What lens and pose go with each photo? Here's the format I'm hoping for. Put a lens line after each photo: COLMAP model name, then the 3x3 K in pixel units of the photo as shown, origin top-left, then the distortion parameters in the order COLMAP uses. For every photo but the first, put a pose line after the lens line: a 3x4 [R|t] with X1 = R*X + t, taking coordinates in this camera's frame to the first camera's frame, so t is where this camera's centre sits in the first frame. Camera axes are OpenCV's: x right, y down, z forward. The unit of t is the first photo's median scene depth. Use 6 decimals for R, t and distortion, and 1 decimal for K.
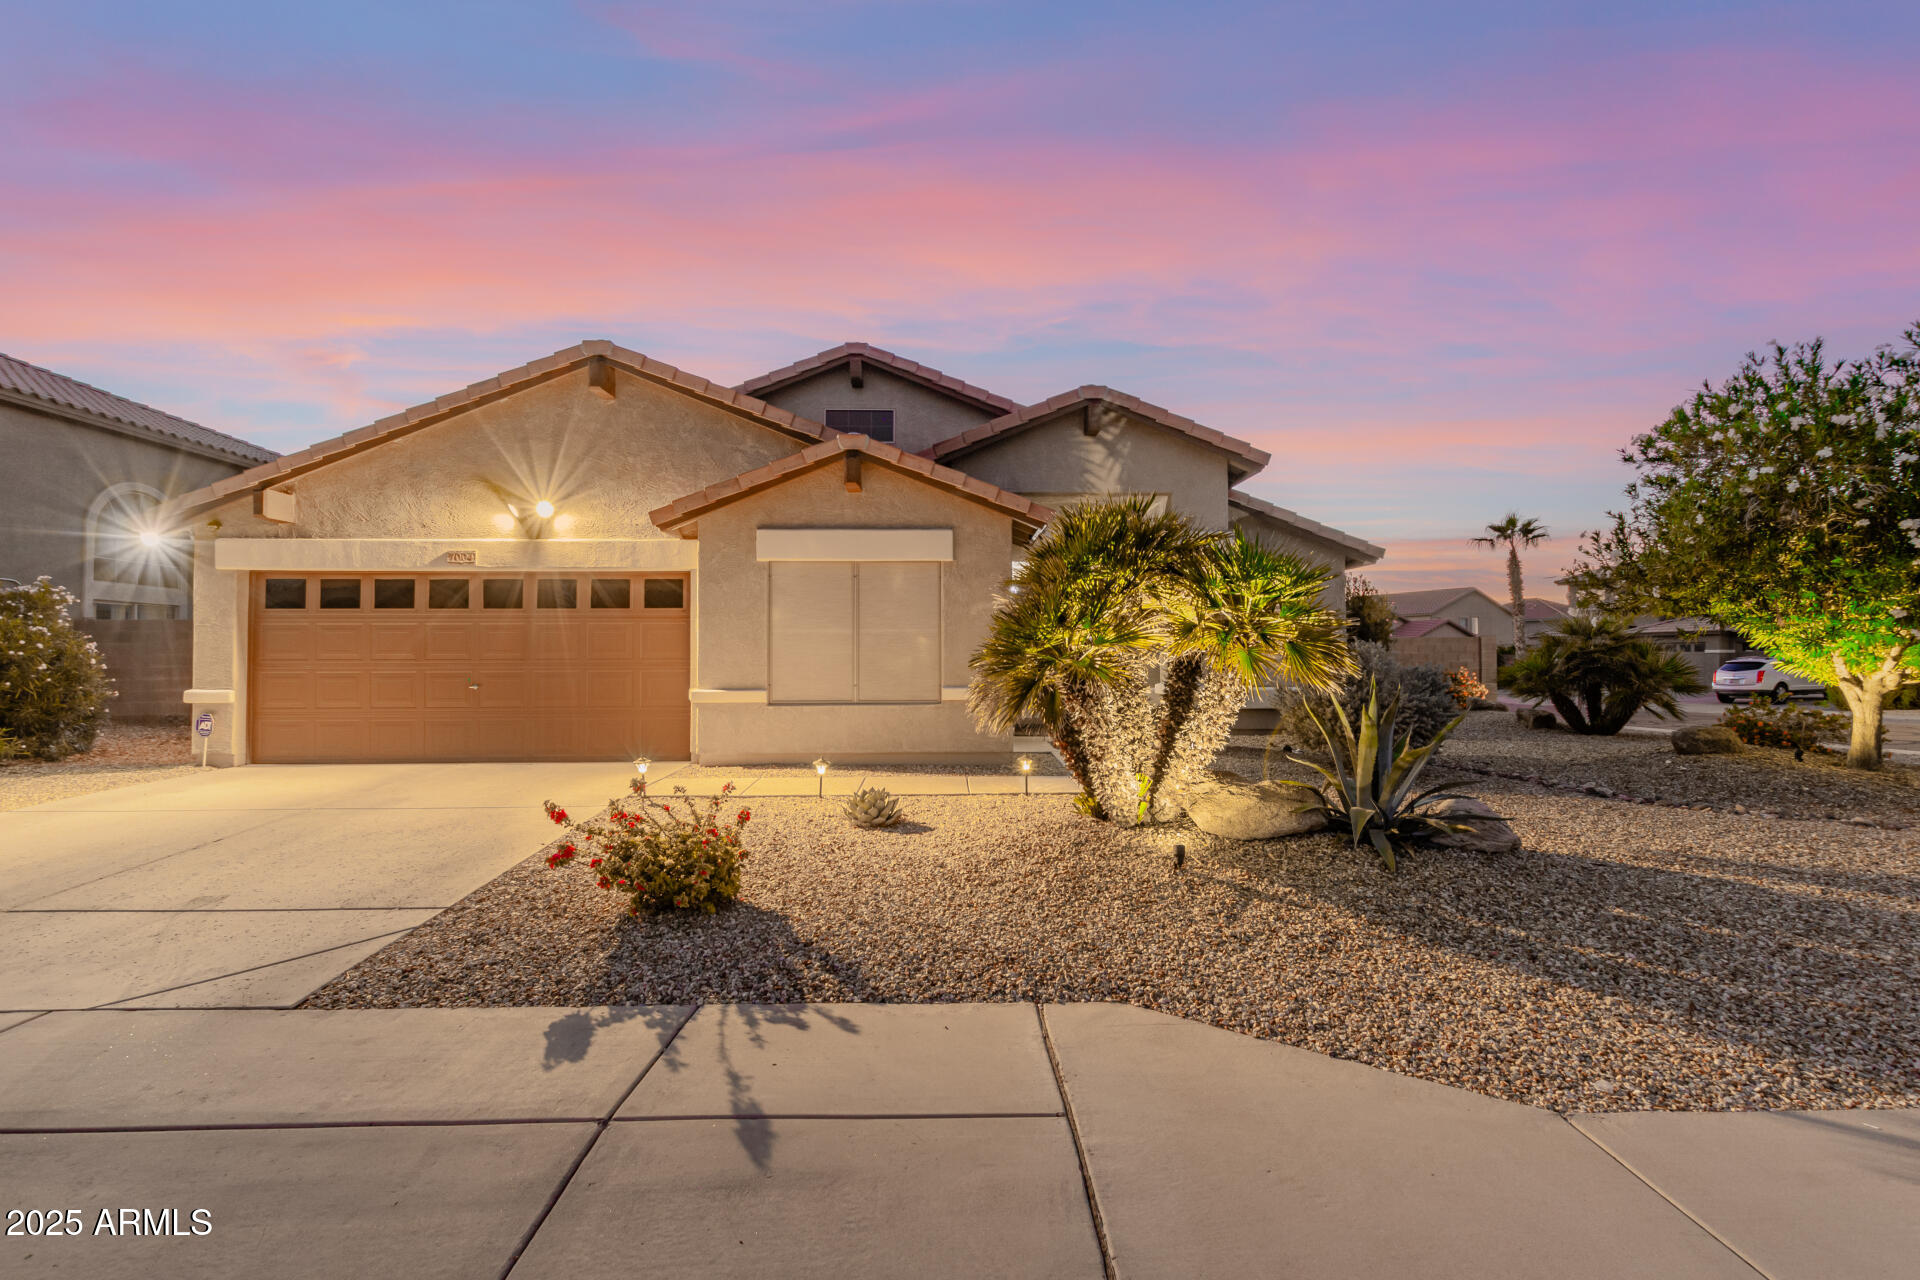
lens RADIAL K [[893.1, 0, 967.8], [0, 893.1, 644.8], [0, 0, 1]] dist [0.016351, 0.000412]
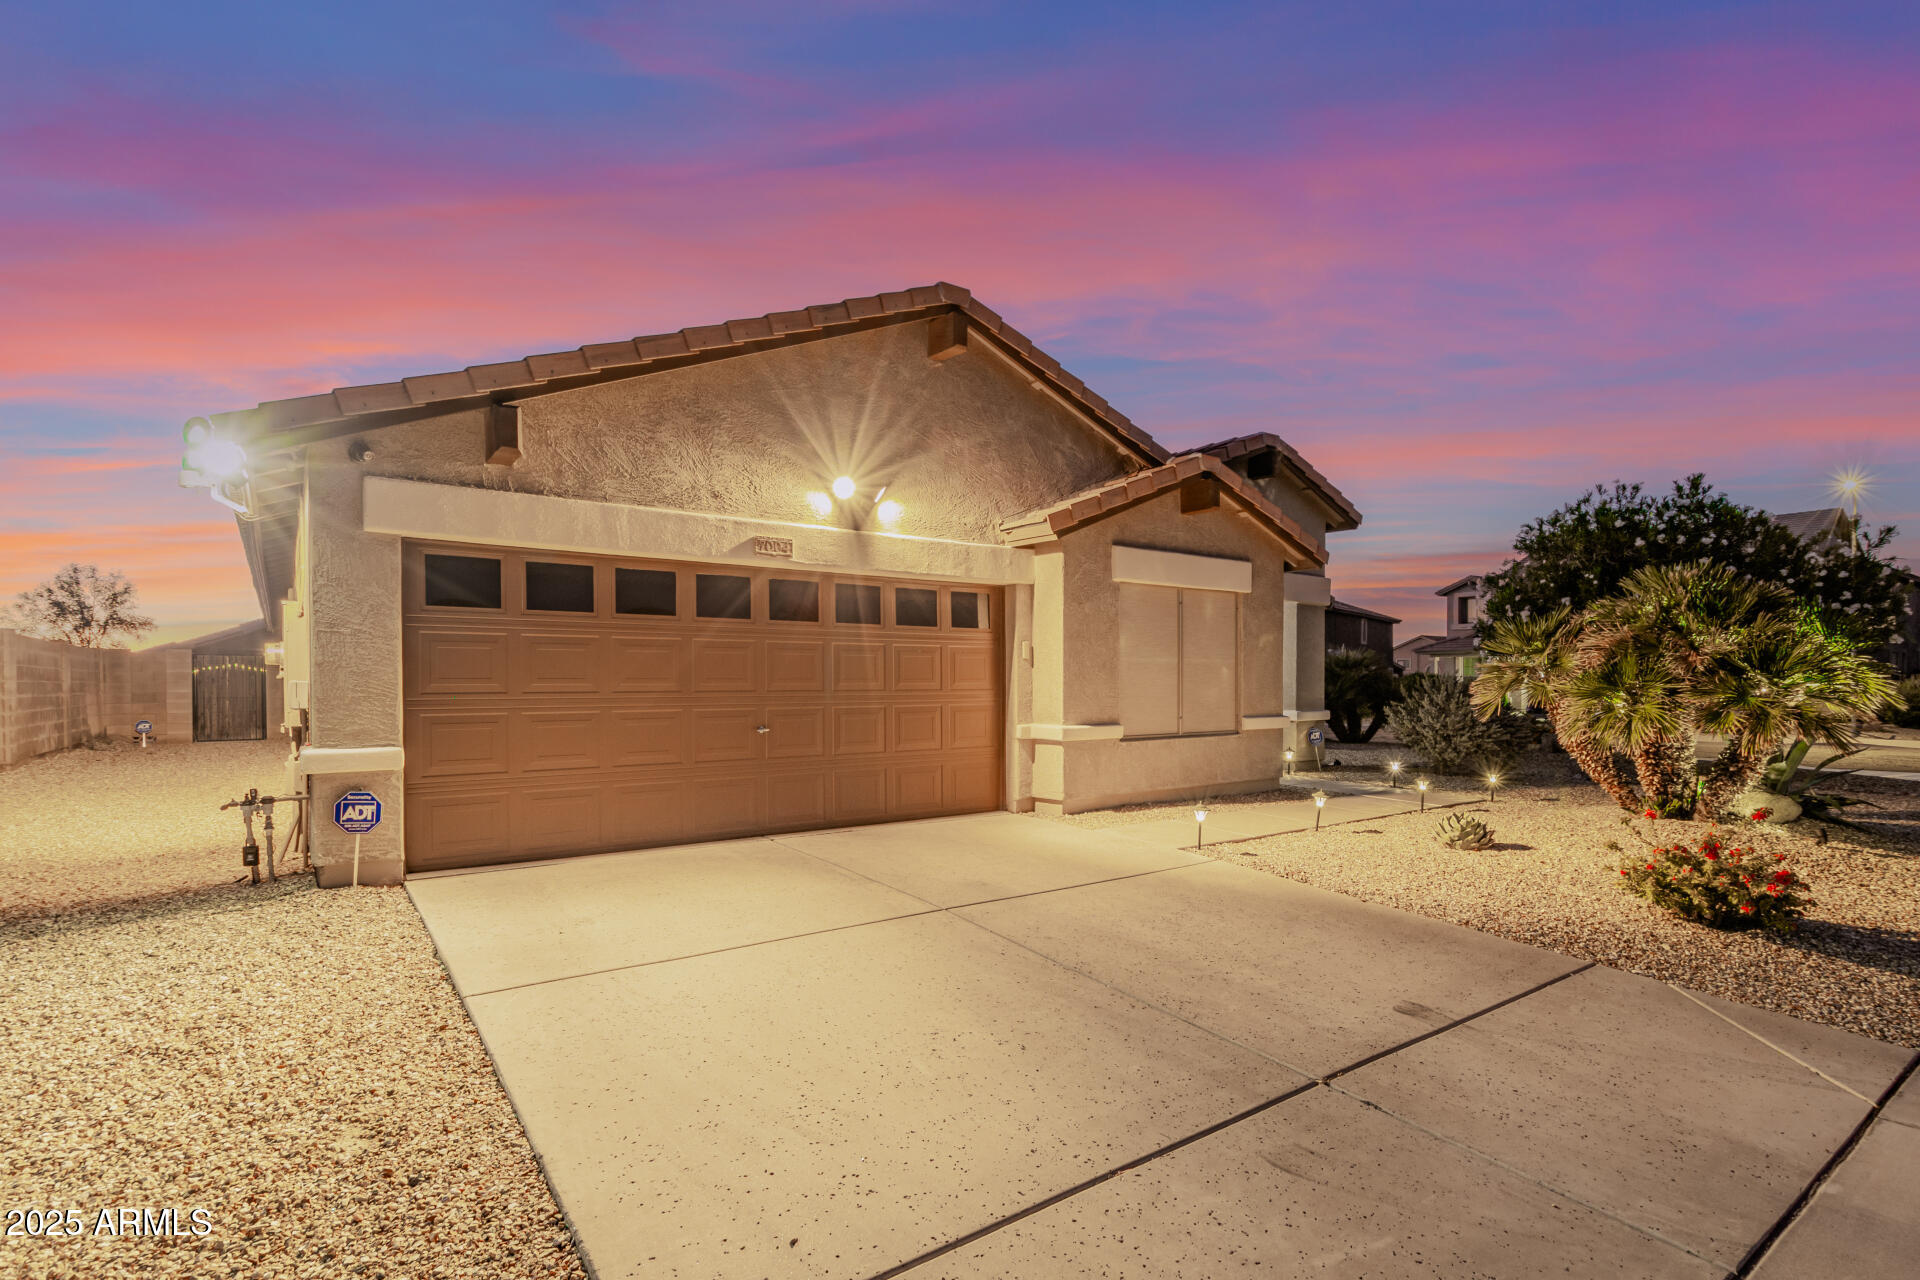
lens RADIAL K [[893.1, 0, 1031.2], [0, 893.1, 702.0], [0, 0, 1]] dist [0.016351, 0.000412]
pose [[0.822611, -0.010173, 0.568514, -0.795524], [-0.009693, 0.999444, 0.031910, 0.000016], [-0.568523, -0.031760, 0.822054, 0.301058]]
